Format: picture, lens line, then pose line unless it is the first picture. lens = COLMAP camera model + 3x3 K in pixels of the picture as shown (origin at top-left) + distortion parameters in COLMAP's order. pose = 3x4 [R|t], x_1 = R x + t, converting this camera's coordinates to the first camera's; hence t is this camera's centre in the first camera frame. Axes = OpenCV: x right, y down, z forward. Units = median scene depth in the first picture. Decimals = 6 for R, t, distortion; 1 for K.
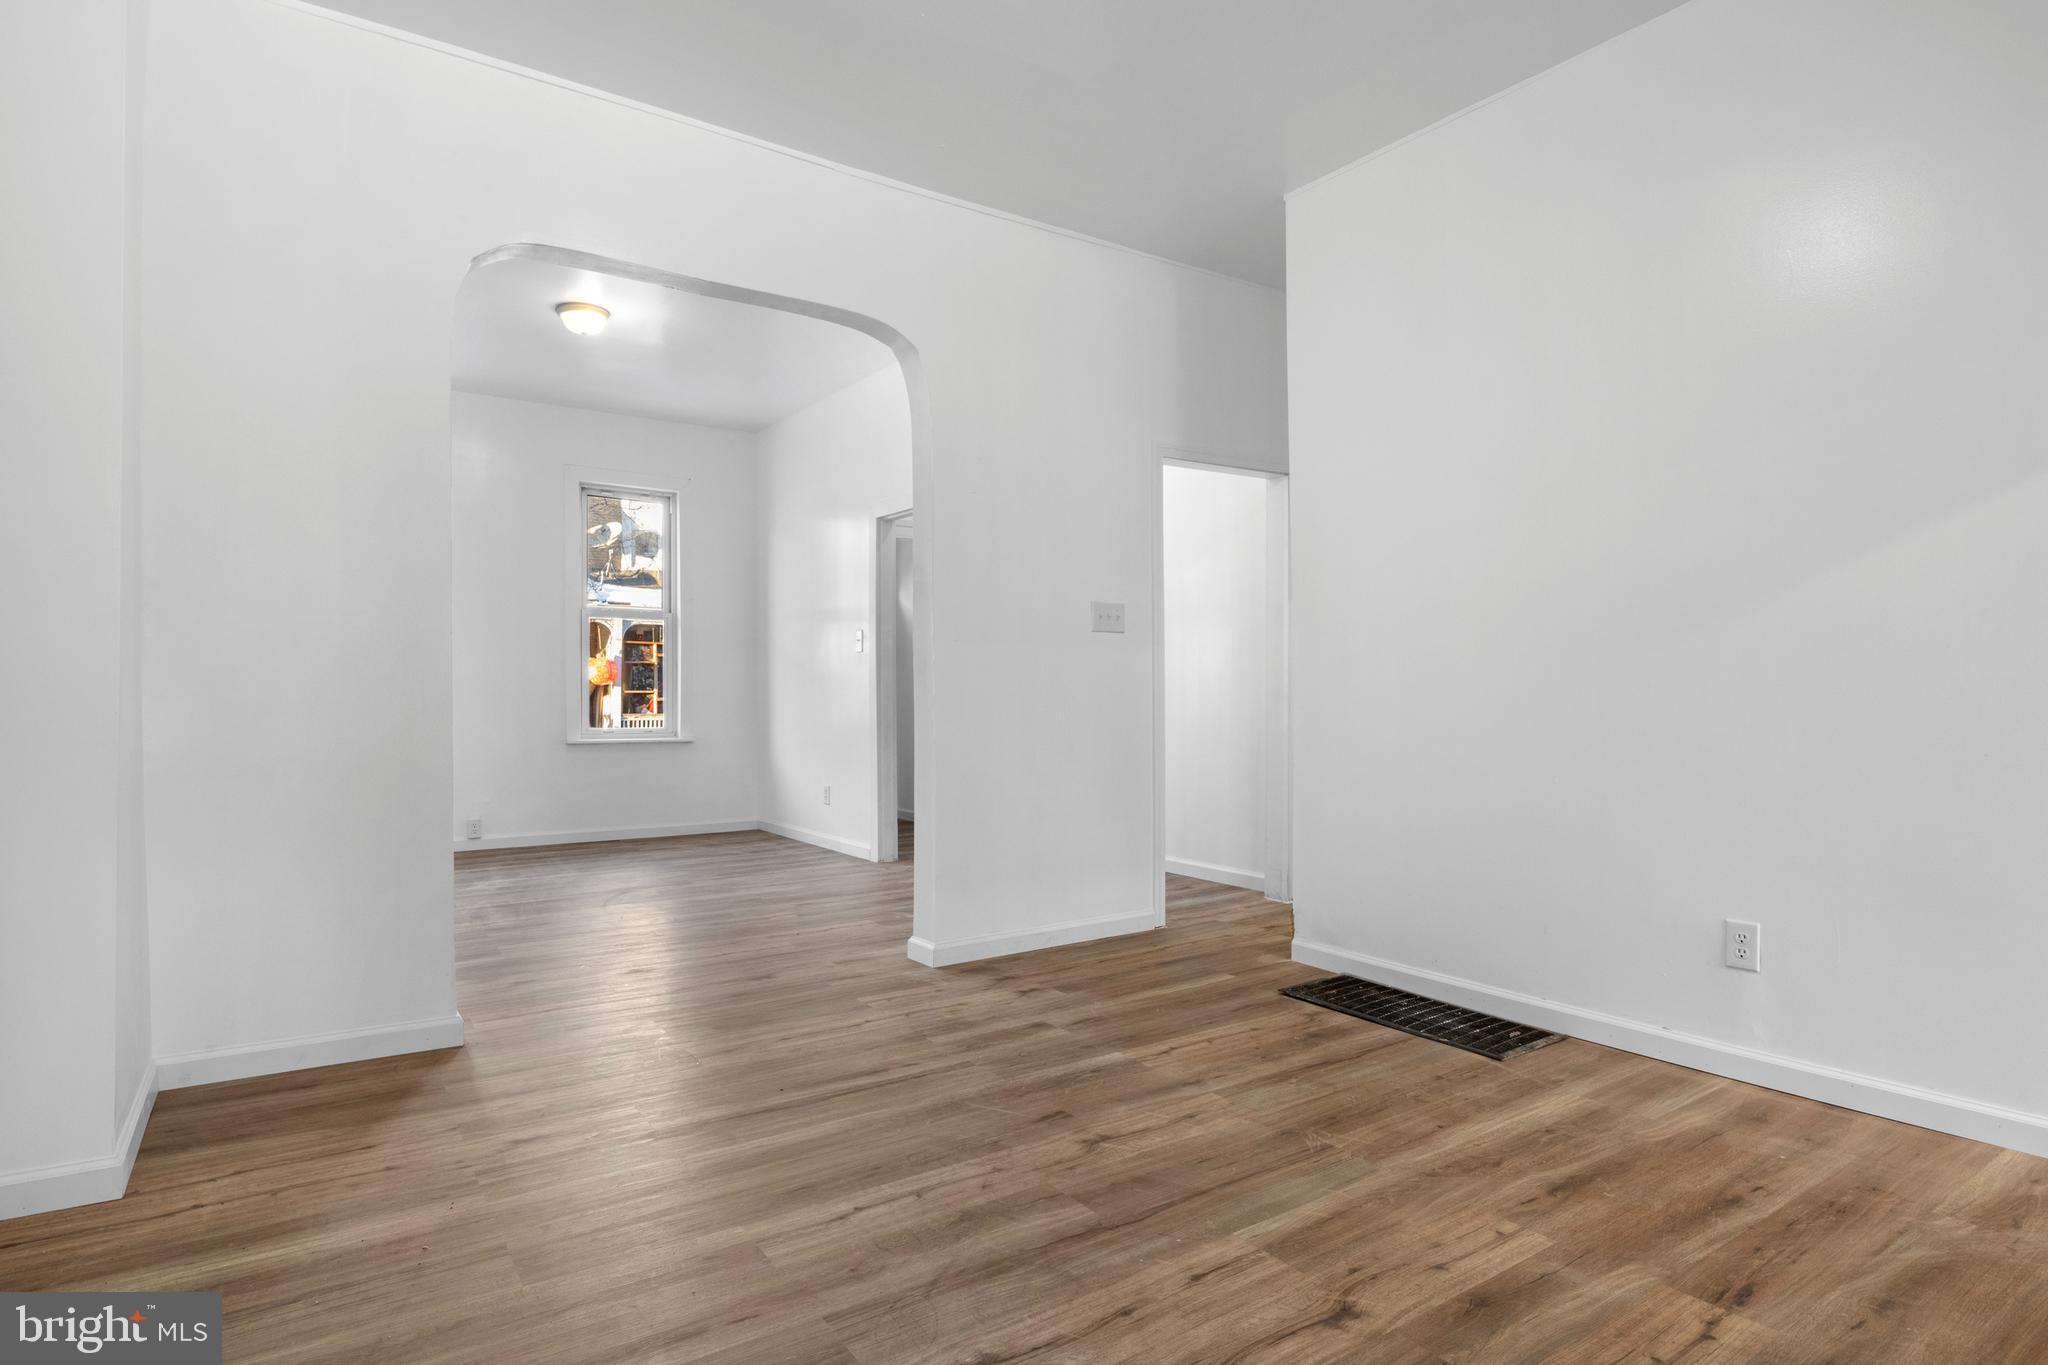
lens RADIAL K [[1083.9, 0, 1021.3], [0, 1083.9, 692.5], [0, 0, 1]] dist [-0.004821, -0.000945]
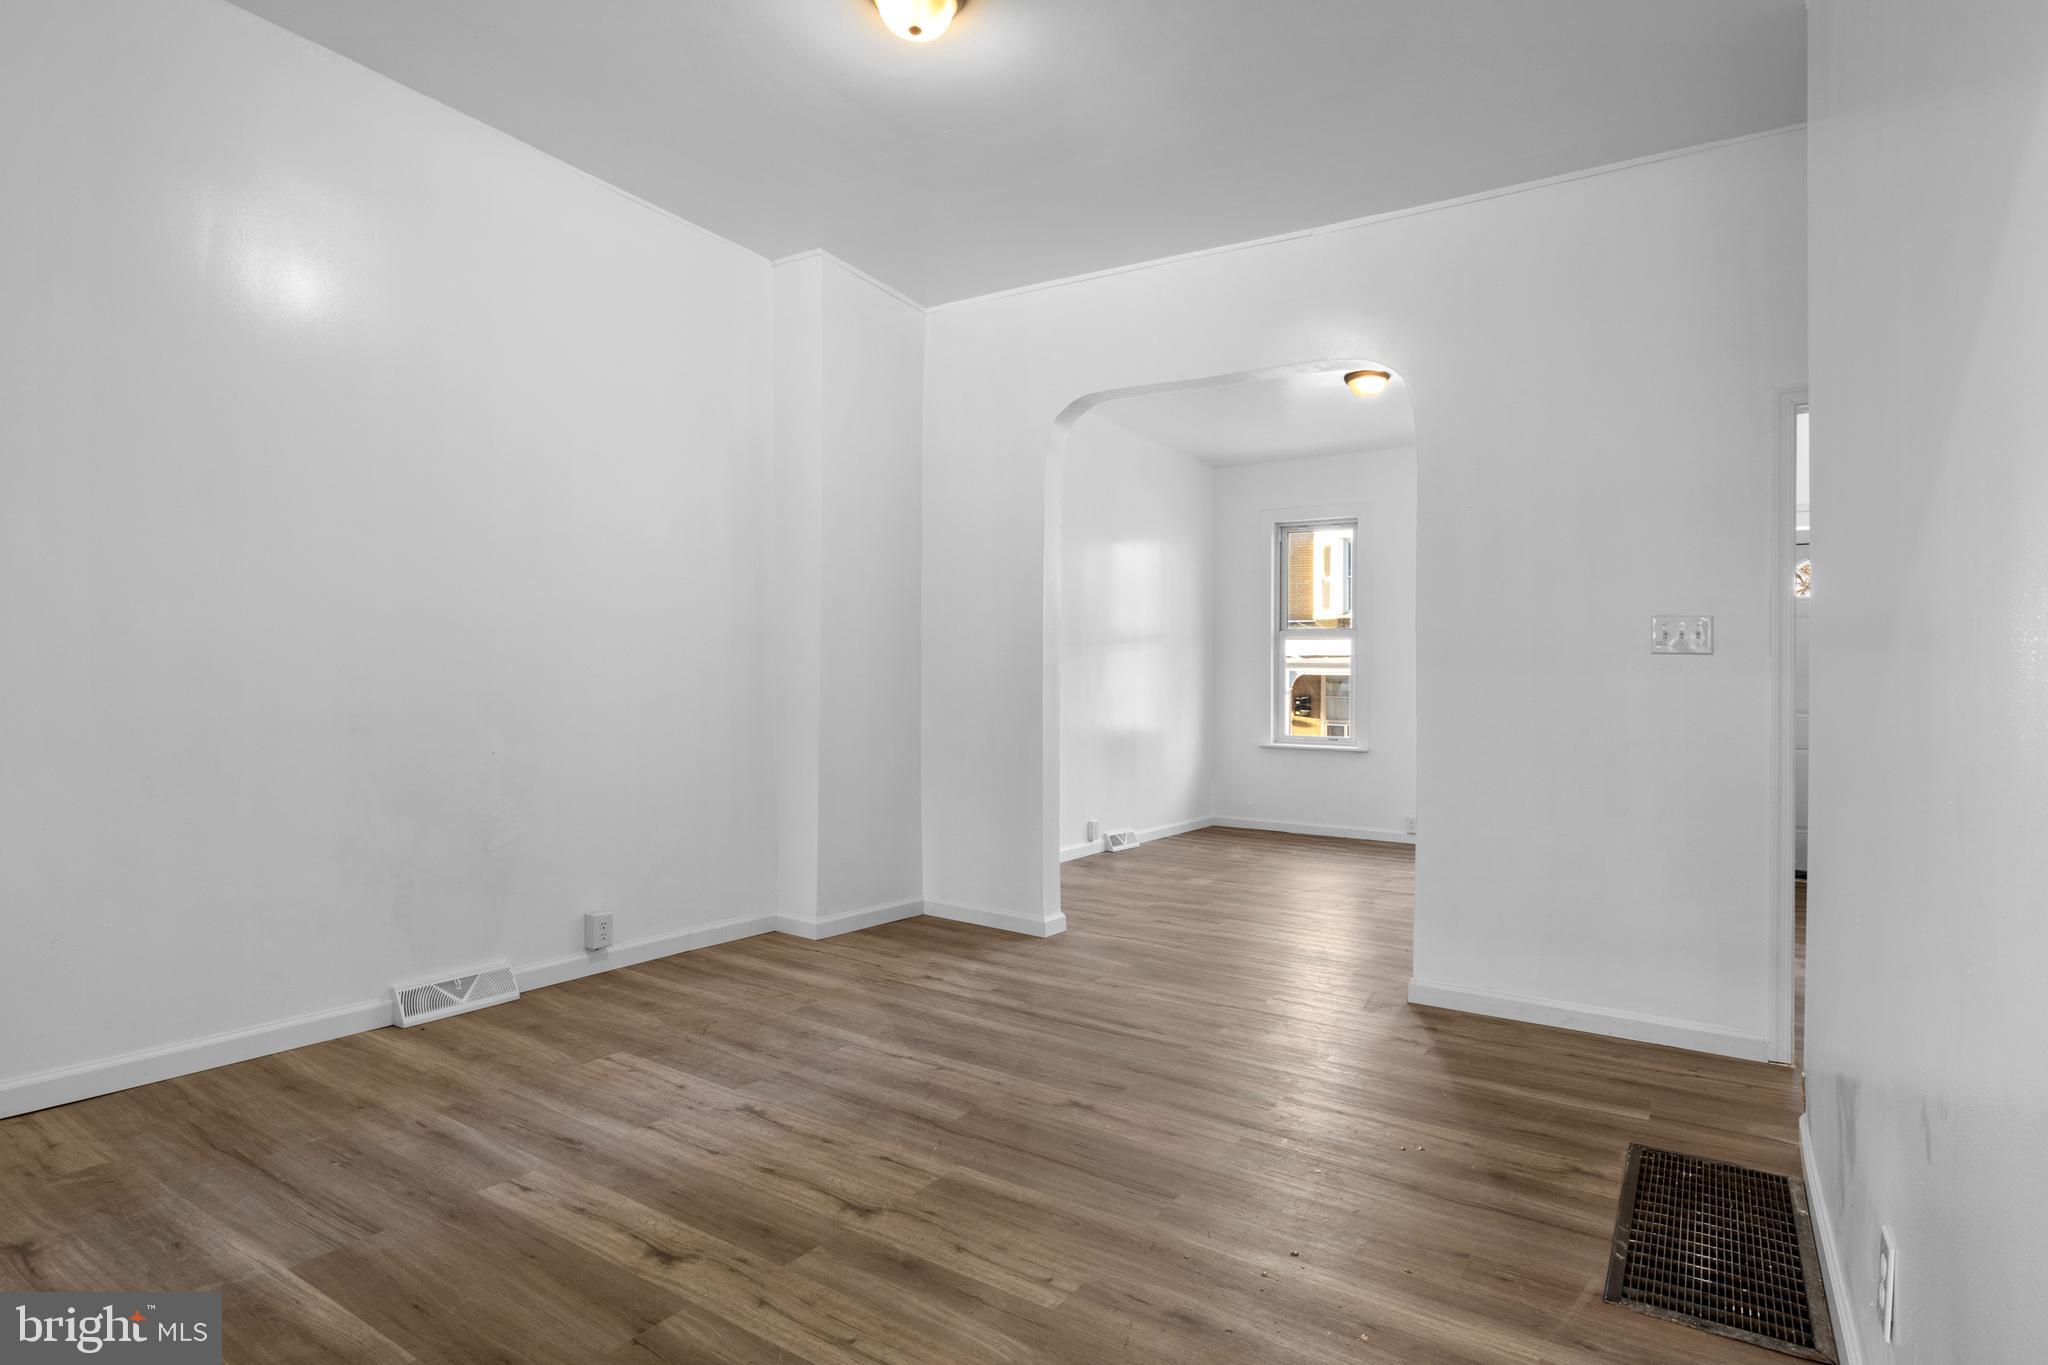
lens RADIAL K [[1083.9, 0, 1017.0], [0, 1083.9, 673.1], [0, 0, 1]] dist [-0.004821, -0.000945]
pose [[0.376929, 0.001695, -0.926241, 1.187355], [-0.027154, 0.999589, -0.009221, -0.041467], [0.925844, 0.028627, 0.376820, 0.511346]]
